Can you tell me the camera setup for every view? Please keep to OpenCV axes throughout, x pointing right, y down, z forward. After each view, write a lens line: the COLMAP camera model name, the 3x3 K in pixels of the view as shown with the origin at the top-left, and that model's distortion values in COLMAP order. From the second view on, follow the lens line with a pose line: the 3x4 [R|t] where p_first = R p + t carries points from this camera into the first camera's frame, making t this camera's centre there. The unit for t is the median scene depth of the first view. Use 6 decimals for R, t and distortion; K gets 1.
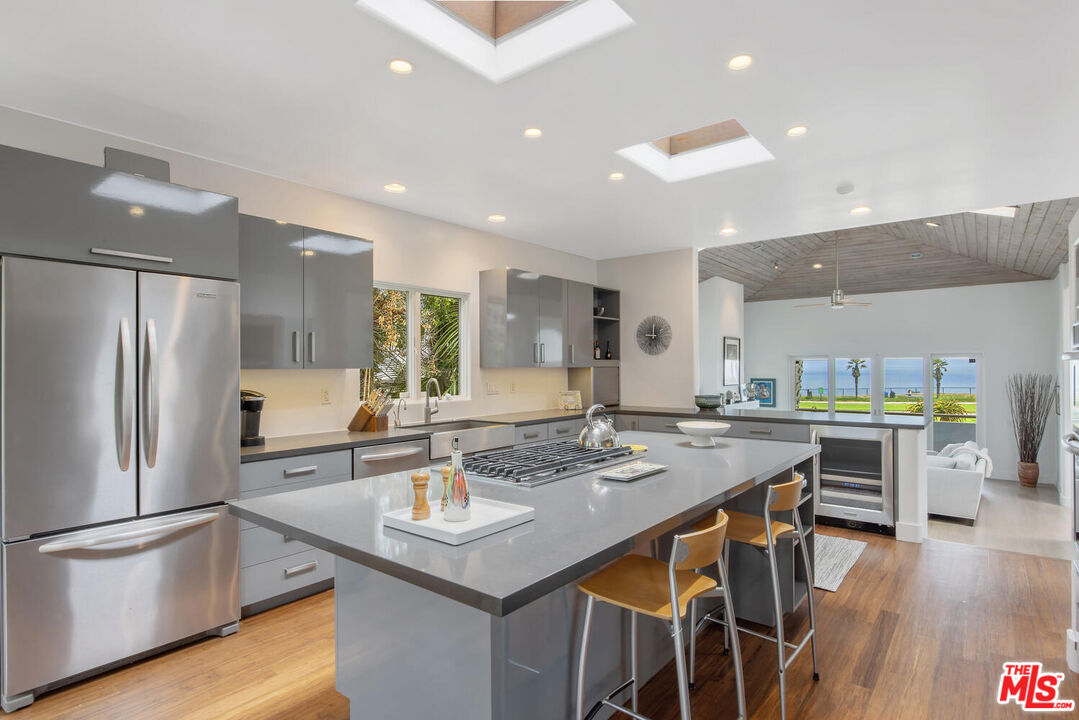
lens RADIAL K [[556.8, 0, 544.8], [0, 556.8, 366.4], [0, 0, 1]] dist [-0.003157, -0.000423]
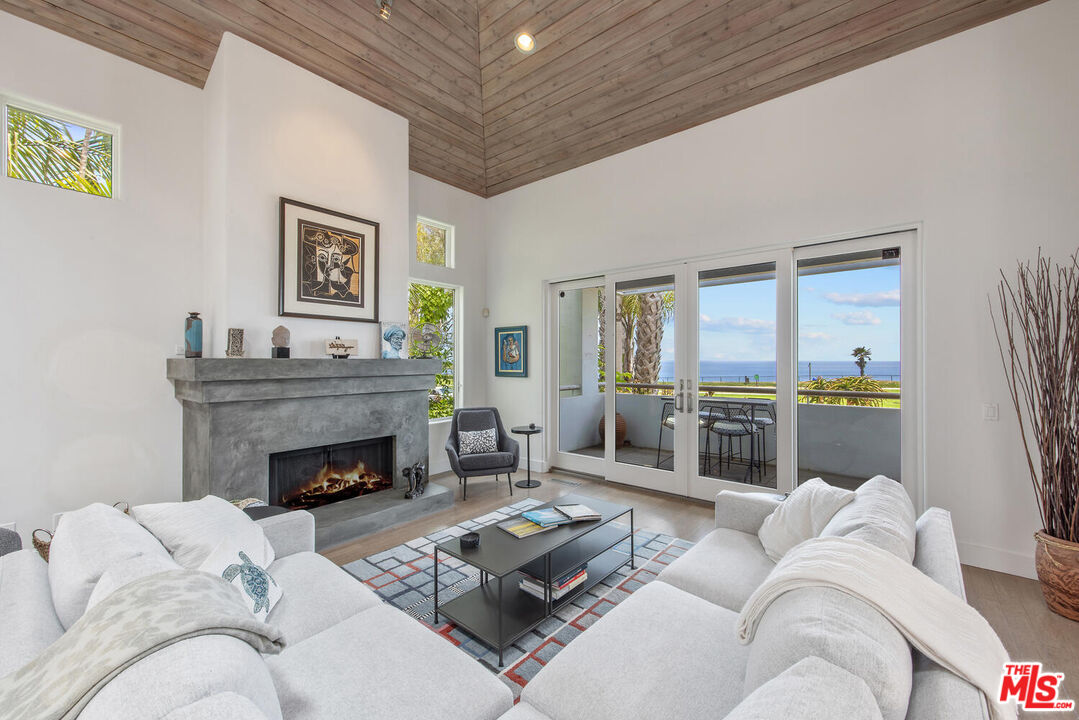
lens RADIAL K [[443.6, 0, 539.5], [0, 443.6, 360.0], [0, 0, 1]] dist [0.011336, 0.000001]
pose [[0.999899, 0.002402, -0.013983, 0.876938], [-0.002379, 0.999996, 0.001613, 0.111836], [0.013986, -0.001579, 0.999901, 1.133740]]
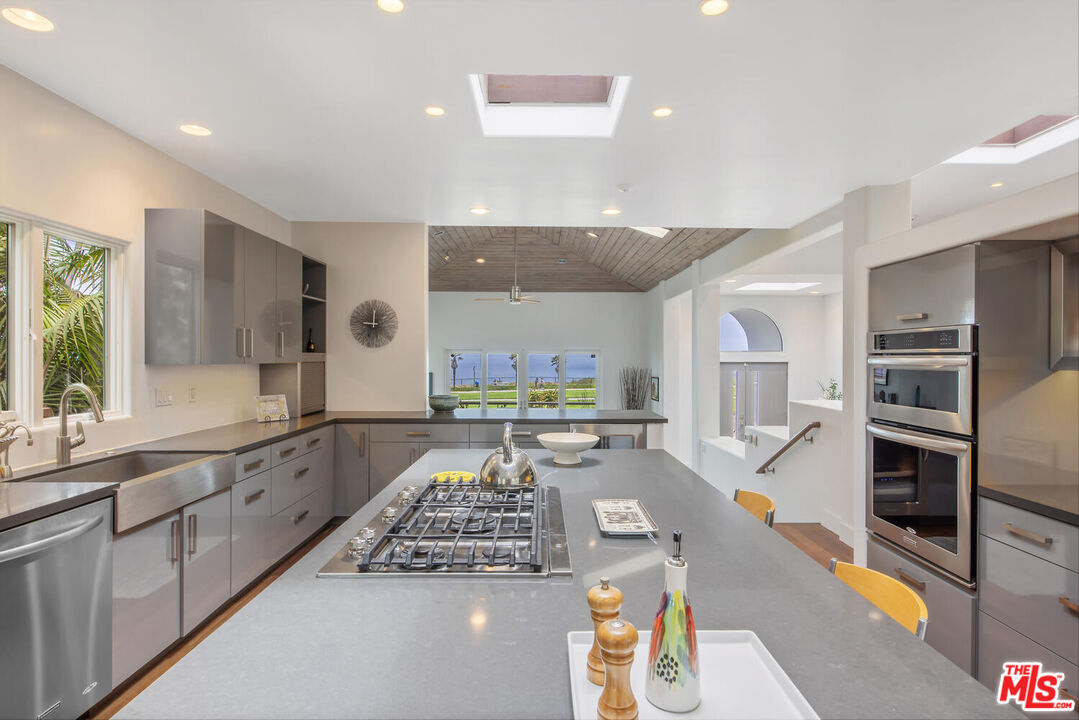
lens RADIAL K [[587.3, 0, 539.5], [0, 587.3, 360.0], [0, 0, 1]] dist [0.003268, 0.000466]
pose [[0.785243, 0.005284, 0.619165, -0.143376], [-0.007814, 0.999969, 0.001375, -0.005340], [-0.619139, -0.005918, 0.785259, 0.170101]]
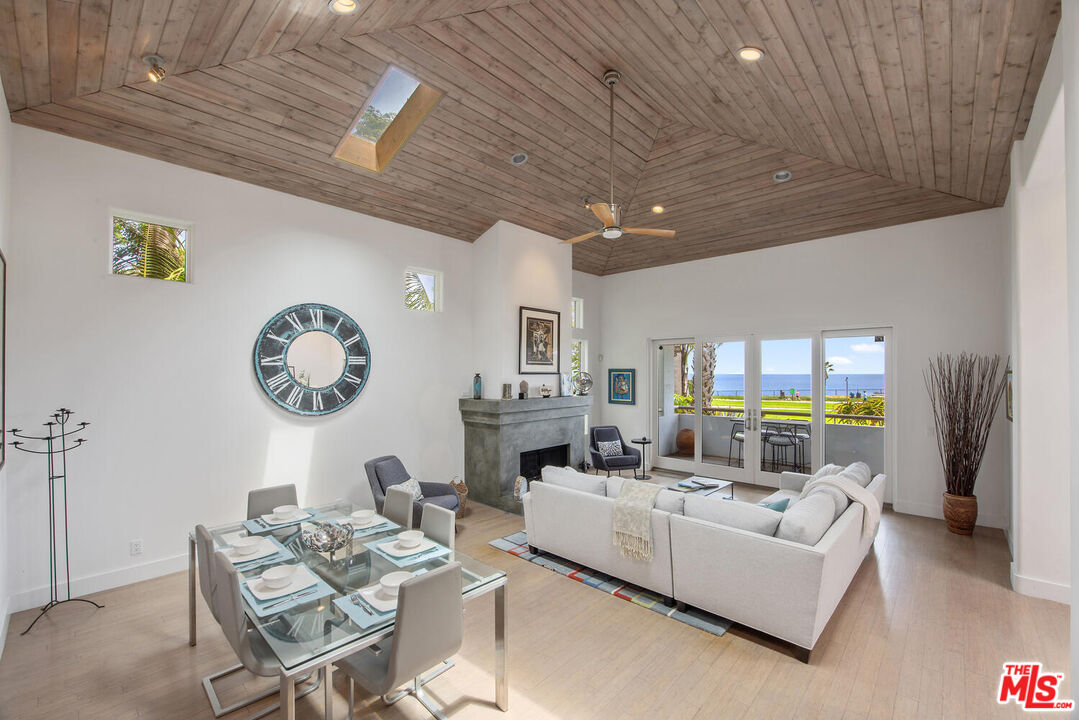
lens RADIAL K [[454.5, 0, 543.4], [0, 454.5, 371.2], [0, 0, 1]] dist [-0.002839, -0.000070]
pose [[0.998202, 0.002721, -0.059870, 0.654216], [-0.002704, 0.999996, 0.000361, 0.051209], [0.059871, -0.000199, 0.998206, 0.698138]]
